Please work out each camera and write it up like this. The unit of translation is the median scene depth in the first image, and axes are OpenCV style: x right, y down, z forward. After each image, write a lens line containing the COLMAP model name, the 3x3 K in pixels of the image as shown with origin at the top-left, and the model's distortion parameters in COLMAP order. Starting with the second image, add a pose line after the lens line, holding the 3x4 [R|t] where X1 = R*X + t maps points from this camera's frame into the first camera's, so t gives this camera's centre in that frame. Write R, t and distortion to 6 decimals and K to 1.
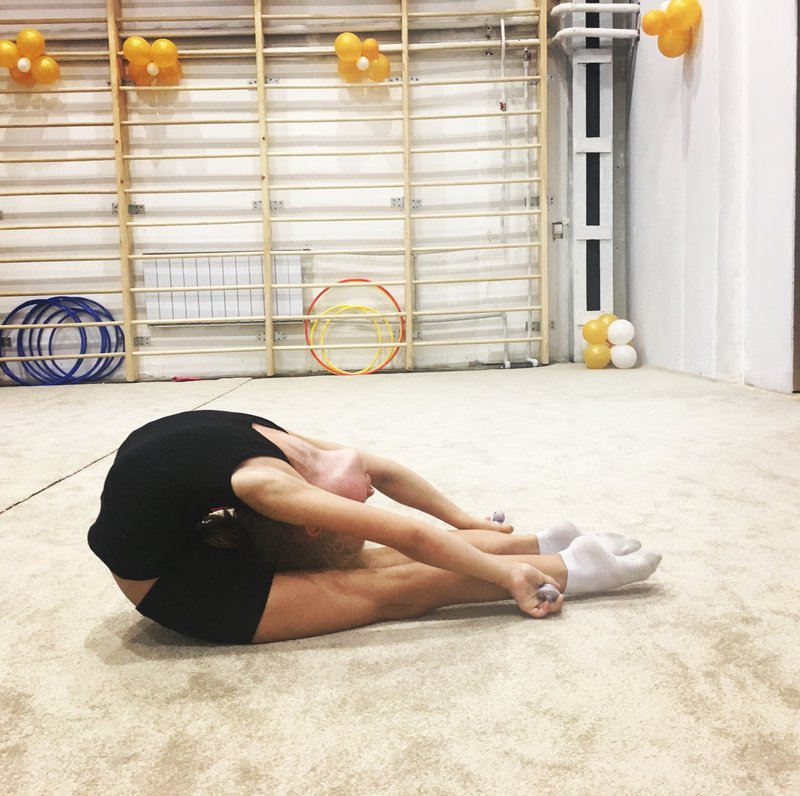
lens RADIAL K [[1055.0, 0, 400.0], [0, 1055.0, 398.0], [0, 0, 1]] dist [0.012162, -0.005203]
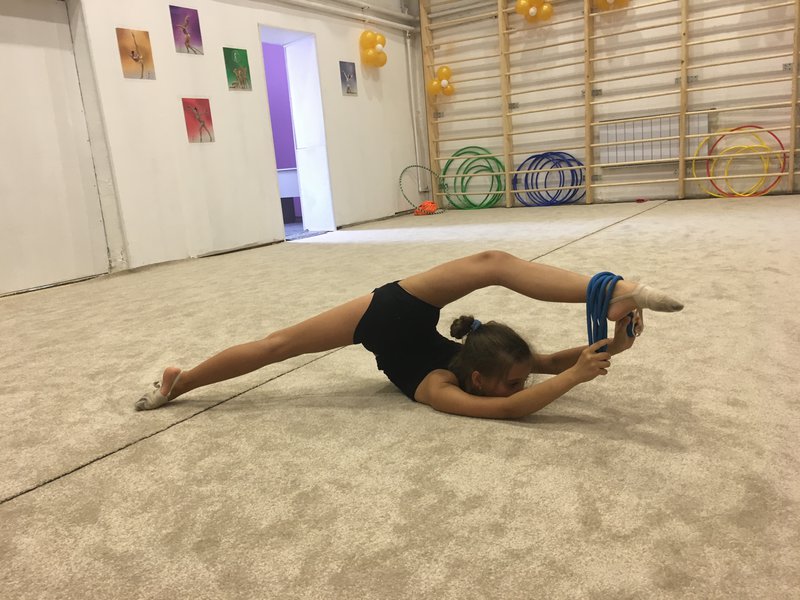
lens RADIAL K [[670.5, 0, 400.0], [0, 670.5, 300.0], [0, 0, 1]] dist [0.005867, -0.064902]
pose [[0.796809, 0.072662, -0.599846, 0.137849], [0.006508, 0.991653, 0.128769, -0.003238], [0.604196, -0.106508, 0.789685, 0.003358]]
